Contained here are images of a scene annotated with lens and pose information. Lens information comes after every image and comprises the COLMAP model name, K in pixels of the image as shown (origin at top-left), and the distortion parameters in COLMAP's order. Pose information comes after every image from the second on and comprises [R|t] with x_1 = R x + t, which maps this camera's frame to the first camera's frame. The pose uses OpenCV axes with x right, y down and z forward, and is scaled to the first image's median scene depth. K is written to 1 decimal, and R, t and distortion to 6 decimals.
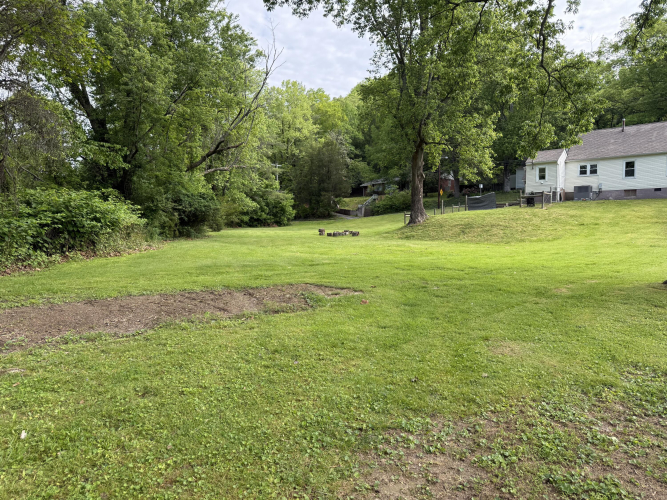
lens RADIAL K [[501.6, 0, 333.5], [0, 501.6, 250.0], [0, 0, 1]] dist [0.069135, 0.000157]
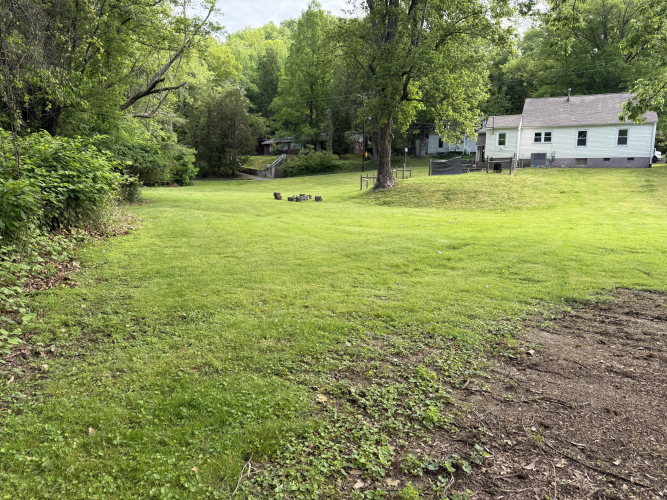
lens RADIAL K [[501.6, 0, 333.5], [0, 501.6, 250.0], [0, 0, 1]] dist [0.069135, 0.000157]
pose [[0.959004, -0.018198, 0.282808, -0.187058], [-0.004098, 0.996941, 0.078047, -0.010572], [-0.283364, -0.076006, 0.955996, 0.130562]]
